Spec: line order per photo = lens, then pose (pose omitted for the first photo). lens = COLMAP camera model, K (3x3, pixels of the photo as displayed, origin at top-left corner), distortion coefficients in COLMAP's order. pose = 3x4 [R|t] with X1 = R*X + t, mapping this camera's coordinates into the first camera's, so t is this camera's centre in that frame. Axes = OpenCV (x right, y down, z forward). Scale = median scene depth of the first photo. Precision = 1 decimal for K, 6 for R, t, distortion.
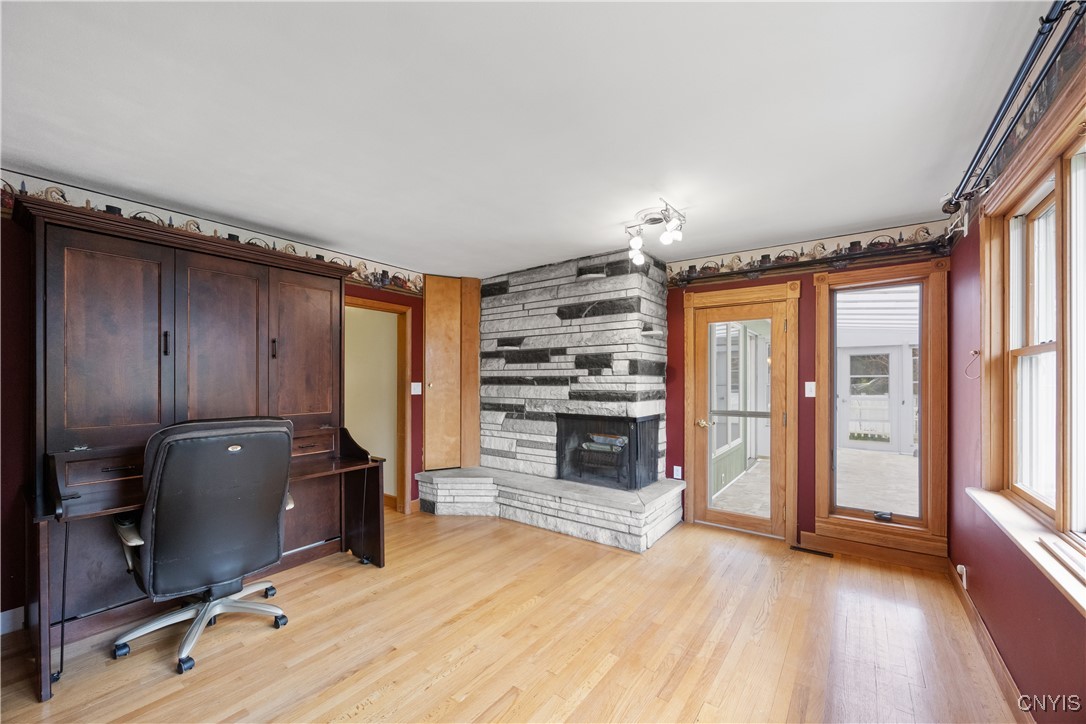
lens RADIAL K [[421.0, 0, 549.4], [0, 421.0, 380.3], [0, 0, 1]] dist [0.002548, 0.000468]
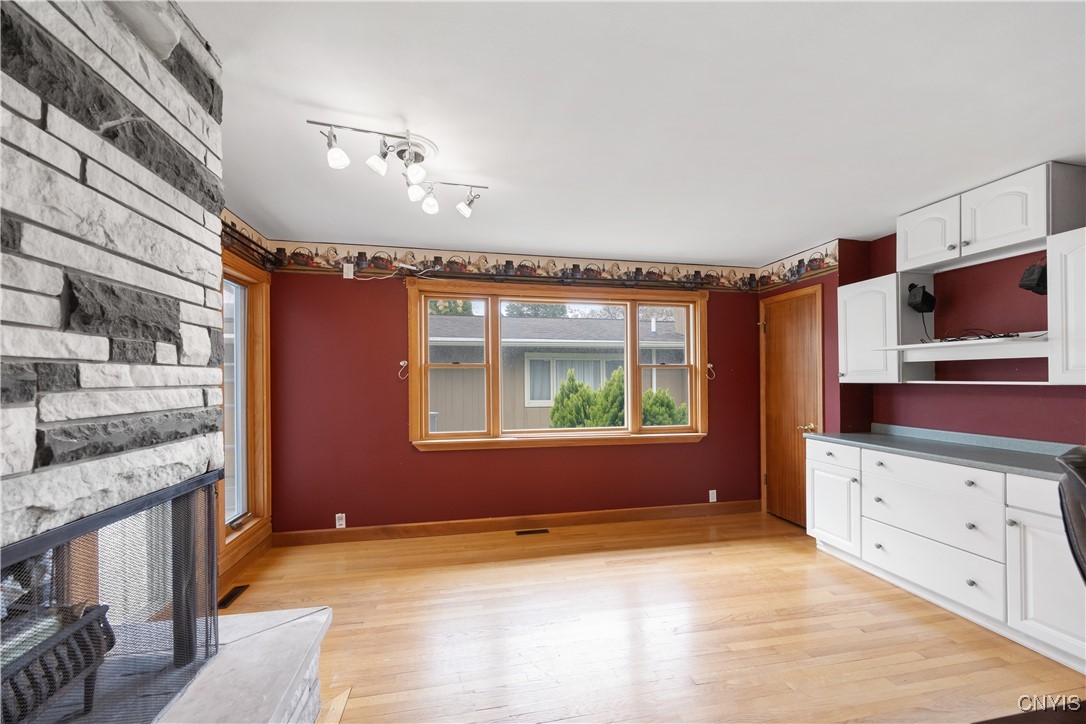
lens RADIAL K [[421.0, 0, 543.4], [0, 421.0, 379.7], [0, 0, 1]] dist [0.002548, 0.000468]
pose [[-0.737960, 0.003233, 0.674837, -0.293972], [0.002004, 0.999995, -0.002600, 0.001657], [-0.674842, -0.000566, -0.737962, 1.012154]]
